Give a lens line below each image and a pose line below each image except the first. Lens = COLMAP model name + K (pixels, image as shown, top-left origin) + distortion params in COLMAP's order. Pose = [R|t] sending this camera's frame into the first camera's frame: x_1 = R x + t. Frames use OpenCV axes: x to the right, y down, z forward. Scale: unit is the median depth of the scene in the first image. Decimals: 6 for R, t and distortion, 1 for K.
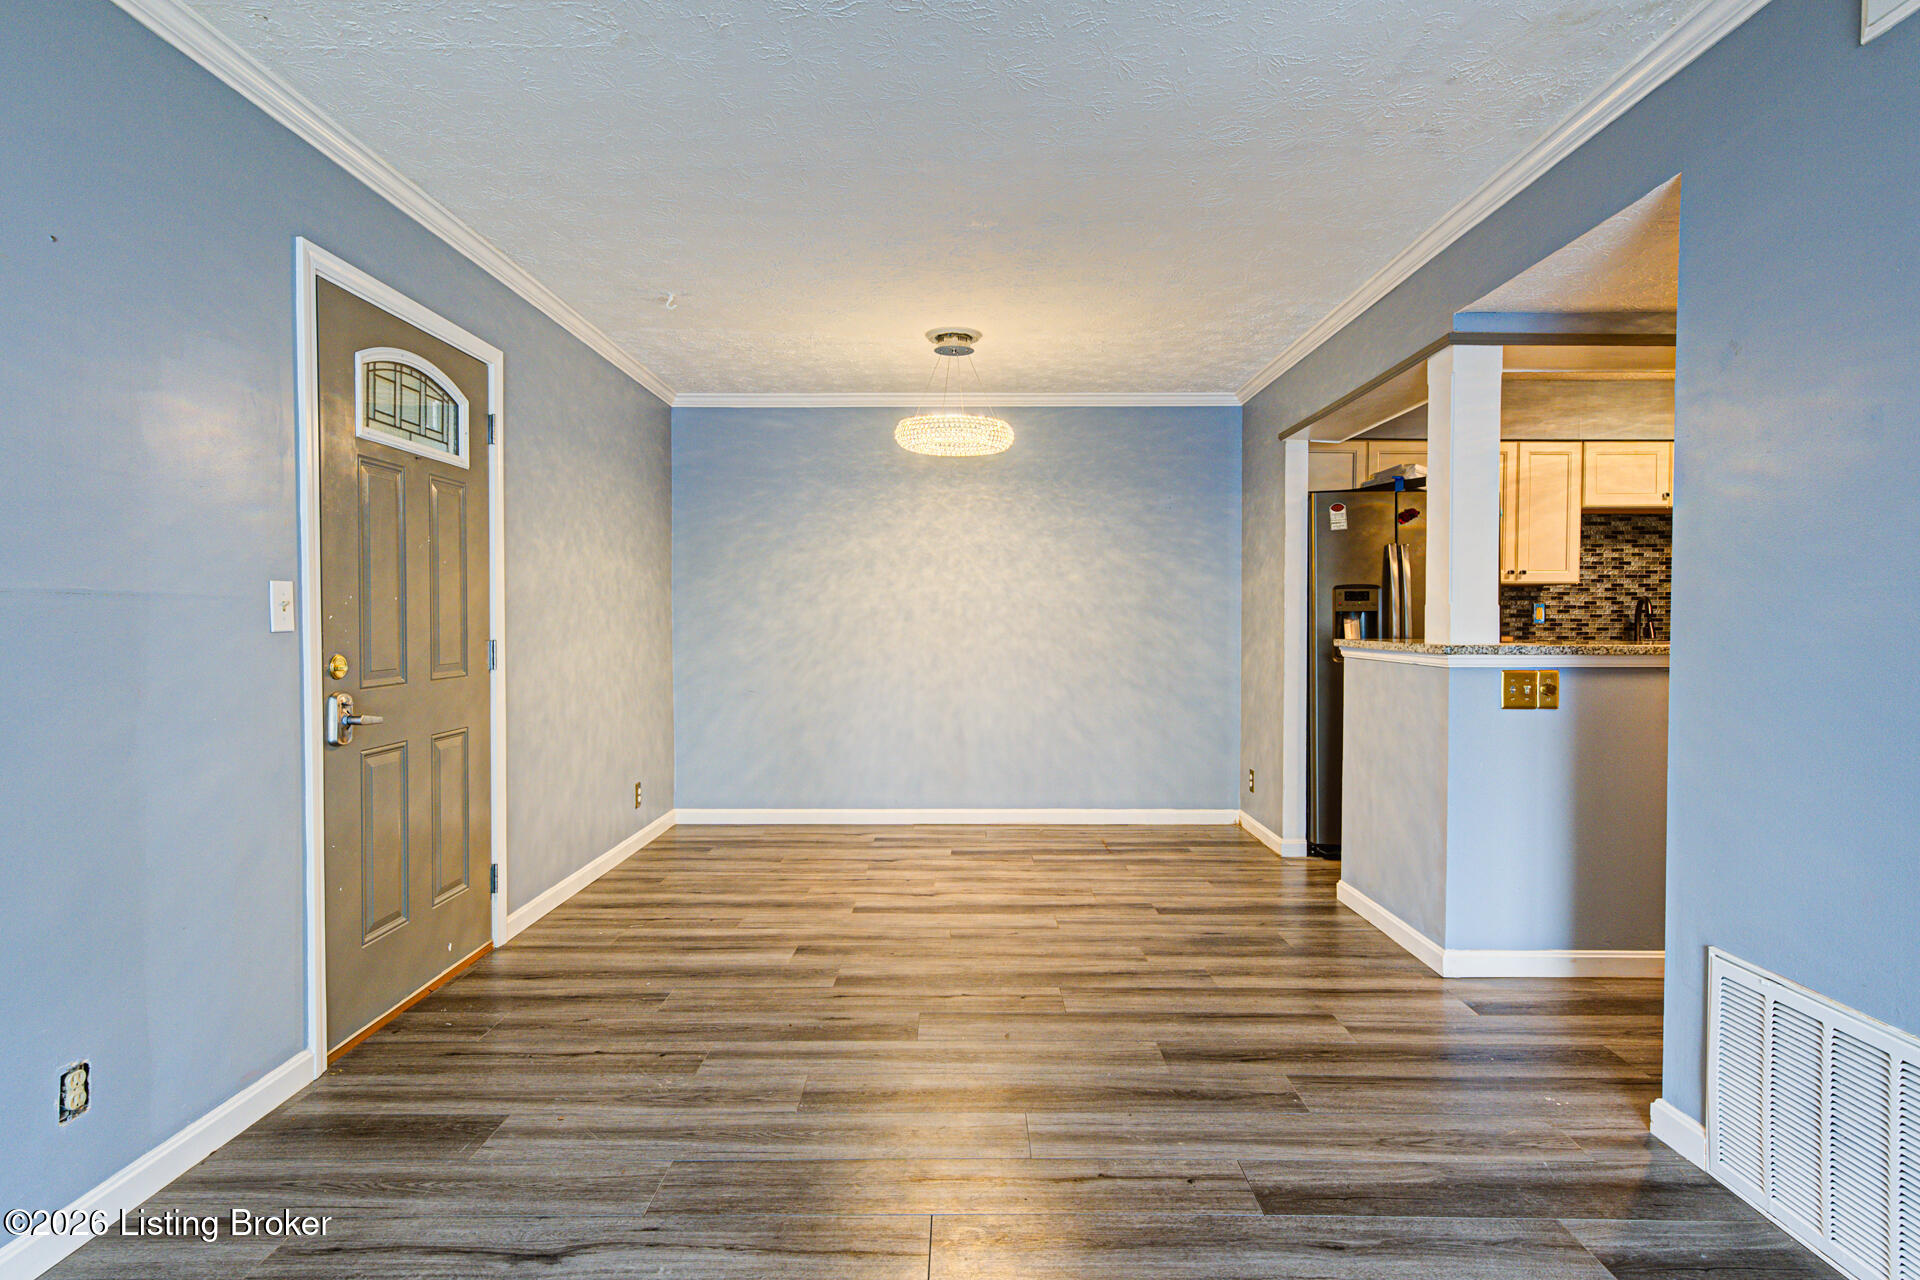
lens RADIAL K [[978.6, 0, 968.5], [0, 978.6, 637.0], [0, 0, 1]] dist [0.008989, 0.000681]
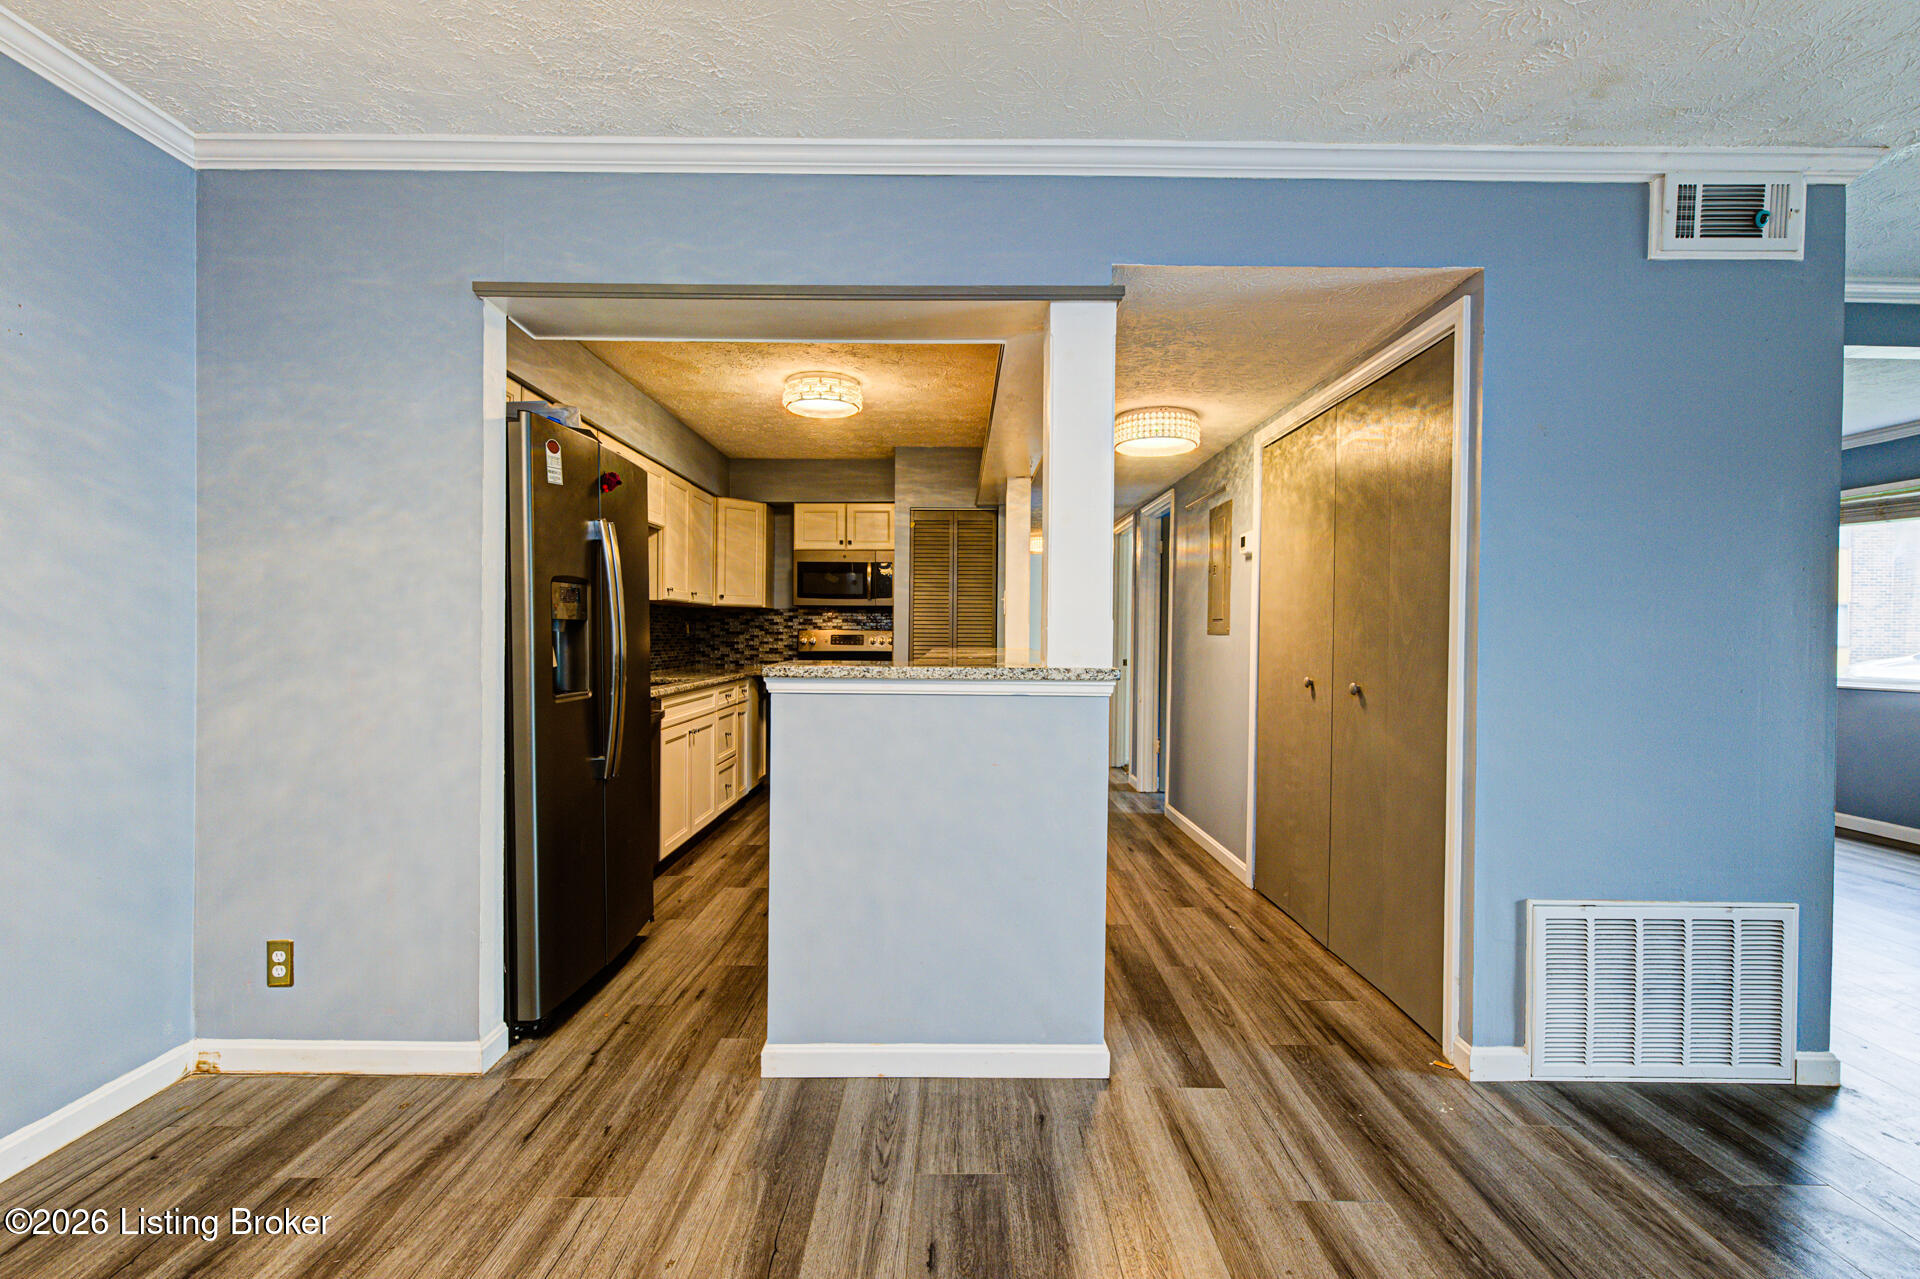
lens RADIAL K [[893.5, 0, 957.6], [0, 893.5, 647.8], [0, 0, 1]] dist [0.006697, -0.002231]
pose [[0.000845, -0.008605, 0.999963, -0.199320], [0.009711, 0.999916, 0.008596, -0.013288], [-0.999952, 0.009703, 0.000929, 0.880271]]
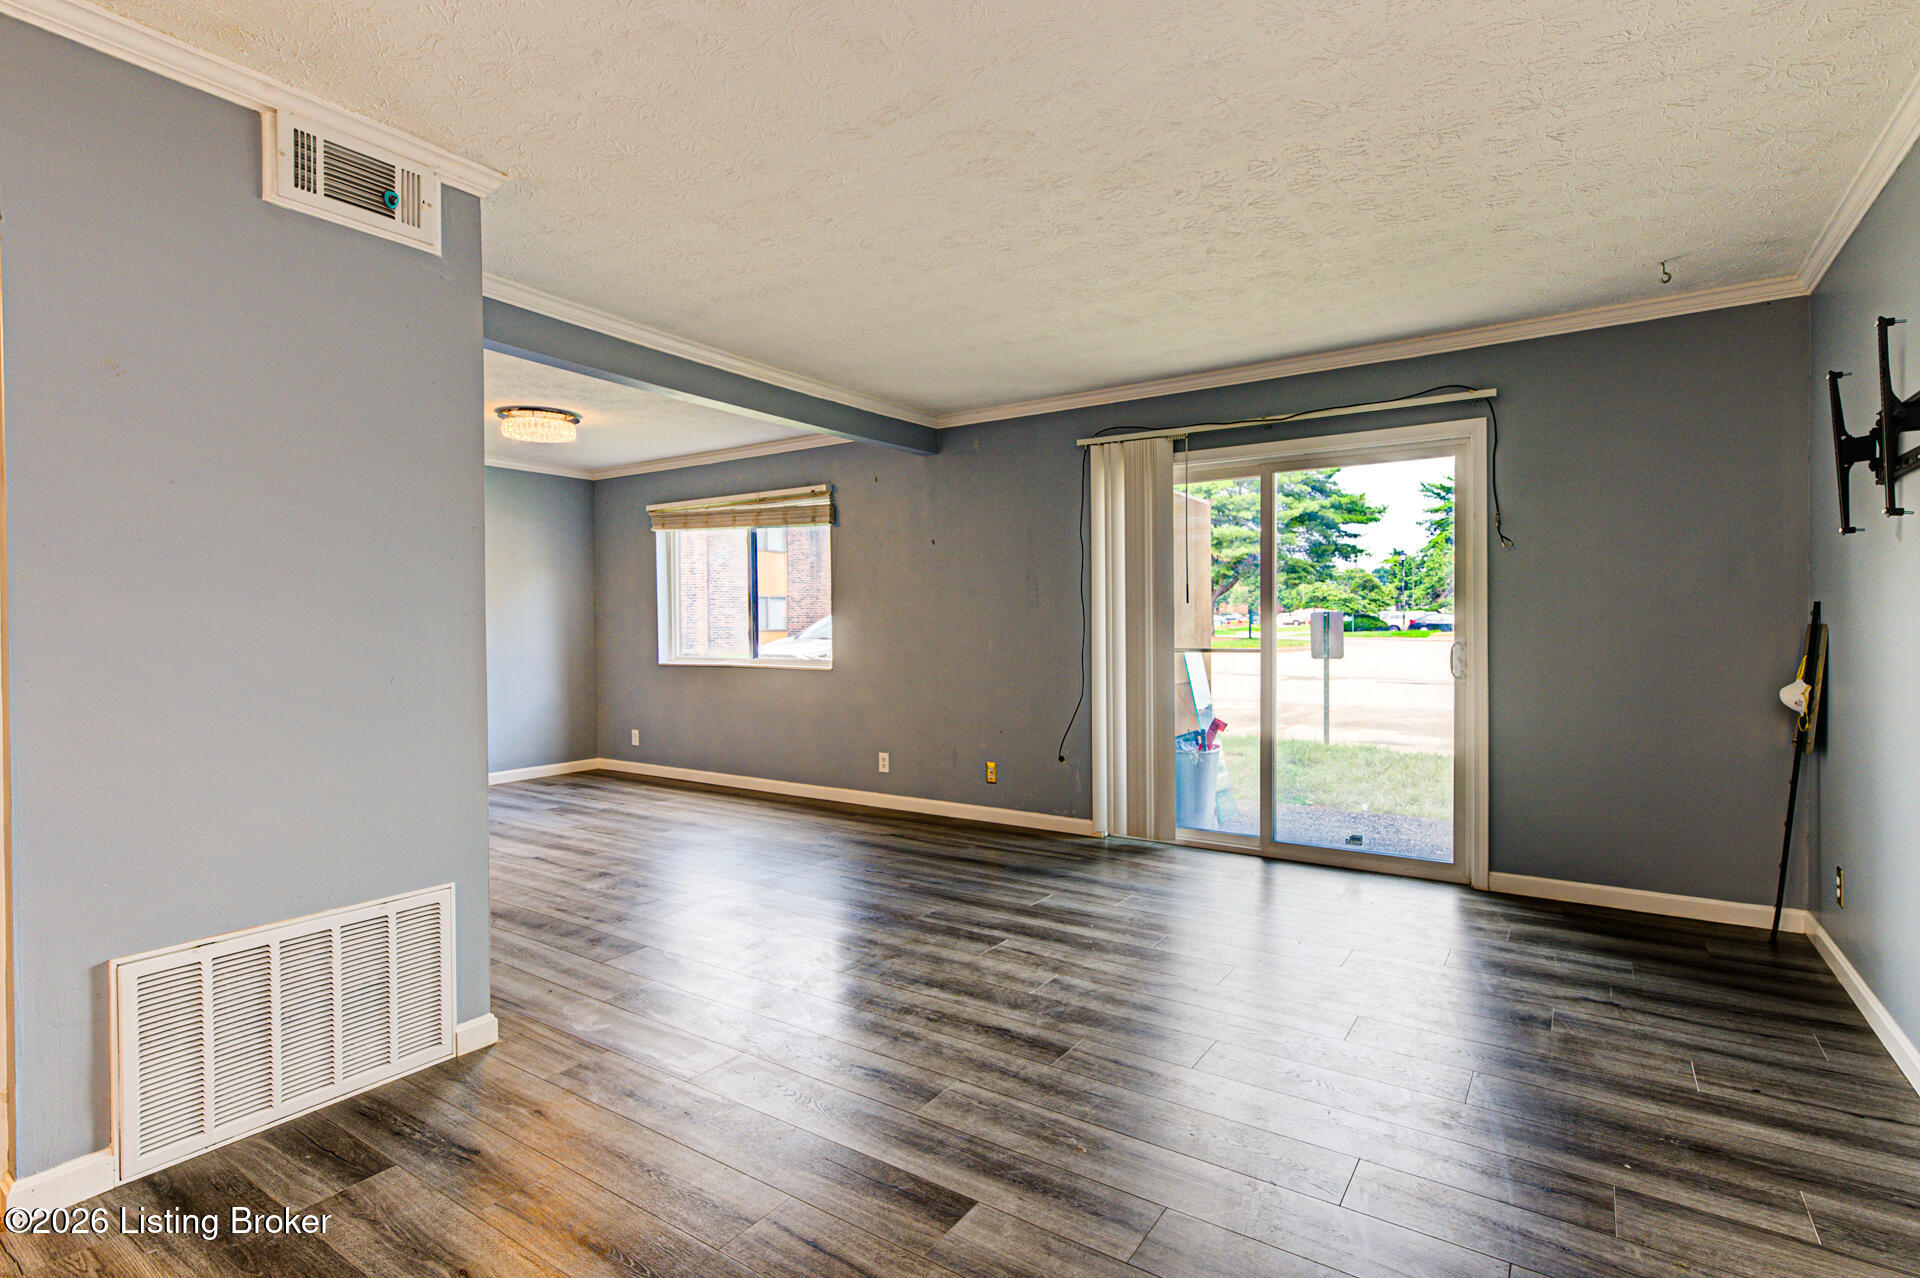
lens RADIAL K [[919.7, 0, 940.2], [0, 919.7, 635.5], [0, 0, 1]] dist [0.003032, 0.000503]
pose [[-0.817643, -0.001723, 0.575723, -0.239239], [0.016630, 0.999508, 0.026609, -0.013137], [-0.575485, 0.031331, -0.817212, 0.647573]]
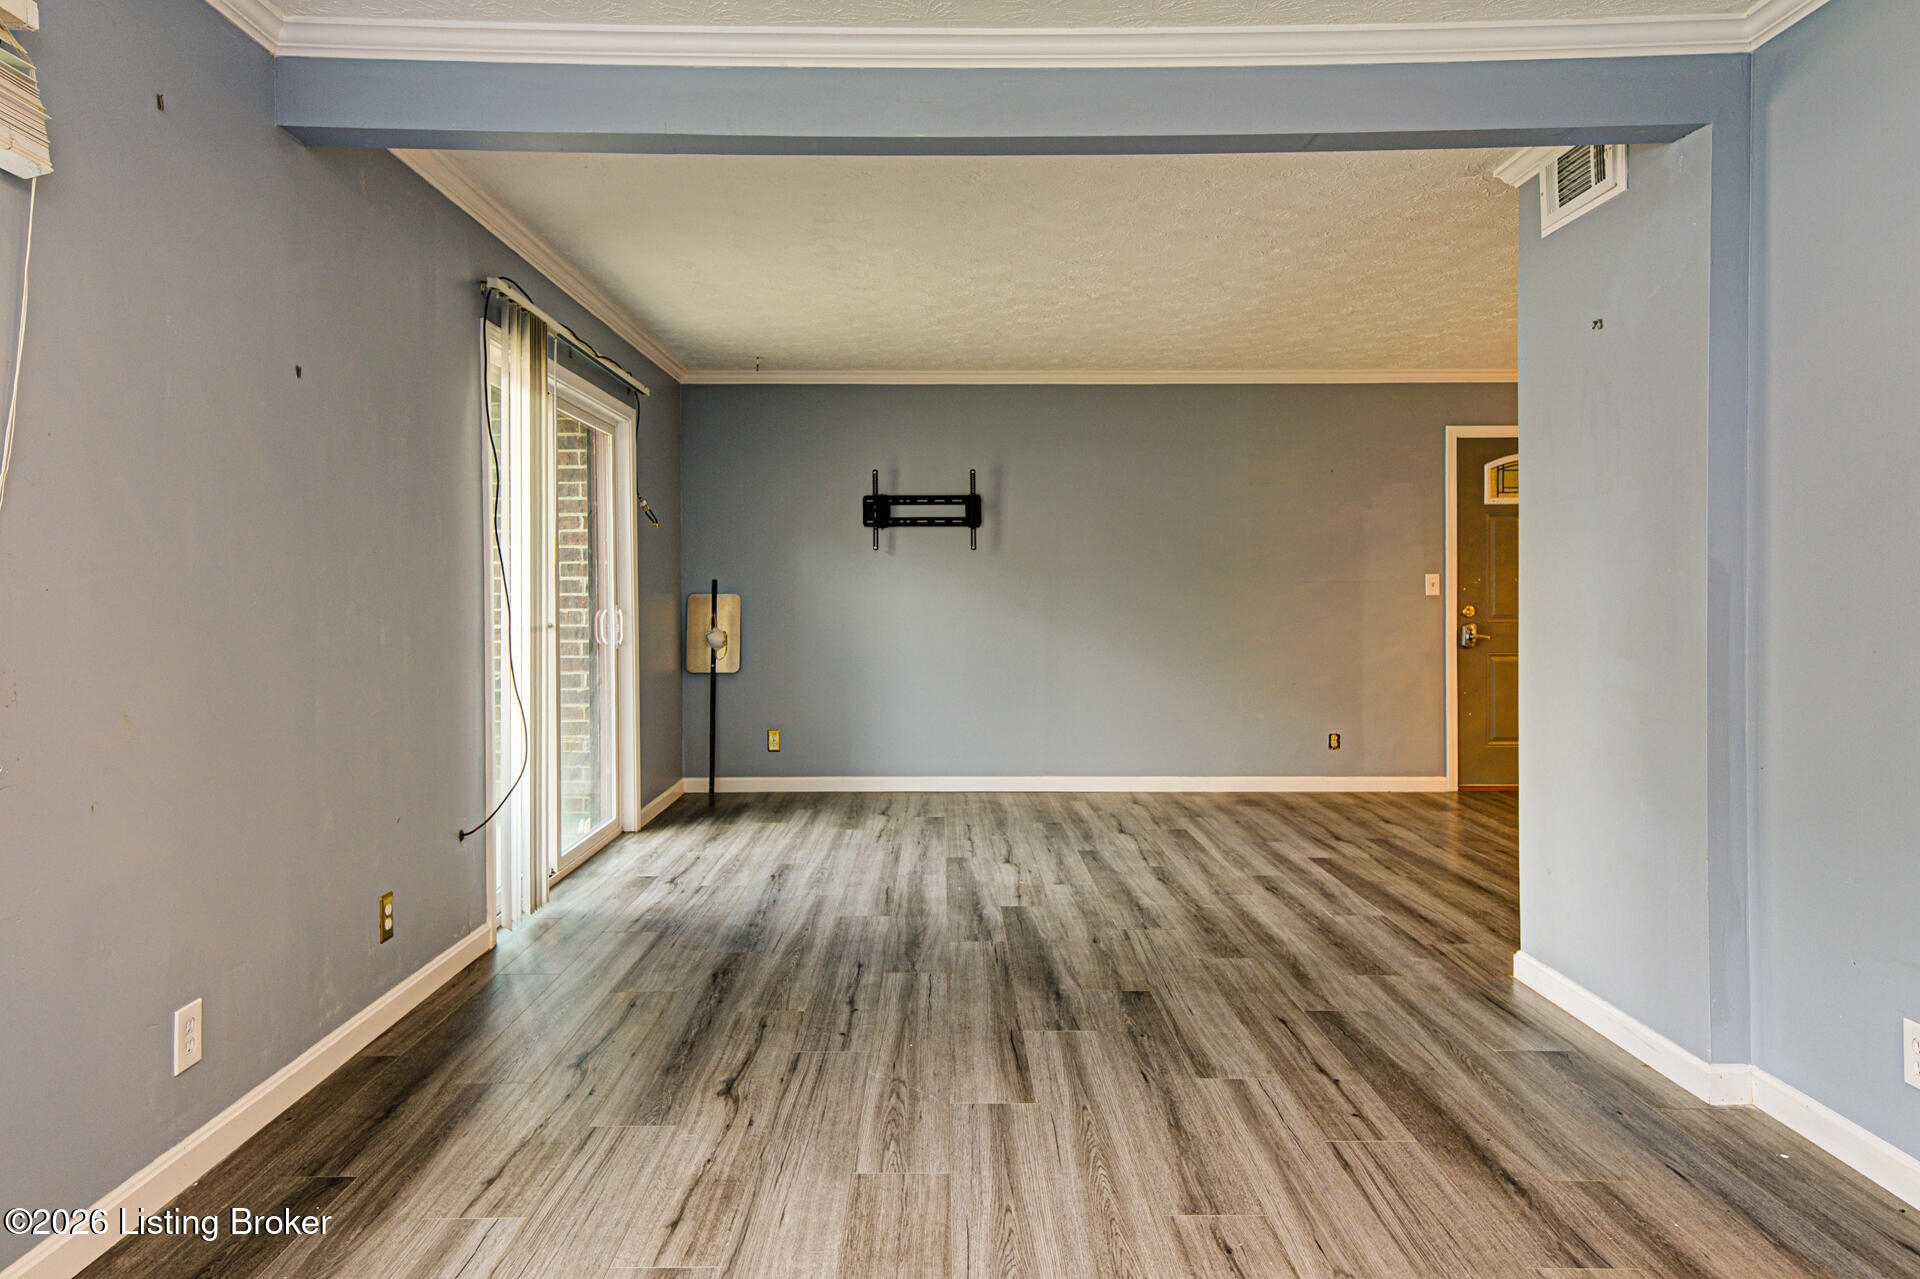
lens RADIAL K [[1187.0, 0, 980.5], [0, 1187.0, 588.7], [0, 0, 1]] dist [0.029350, 0.005411]
pose [[0.042731, -0.002182, -0.999084, 1.253403], [-0.015076, 0.999882, -0.002828, 0.001666], [0.998973, 0.015183, 0.042693, -0.127674]]
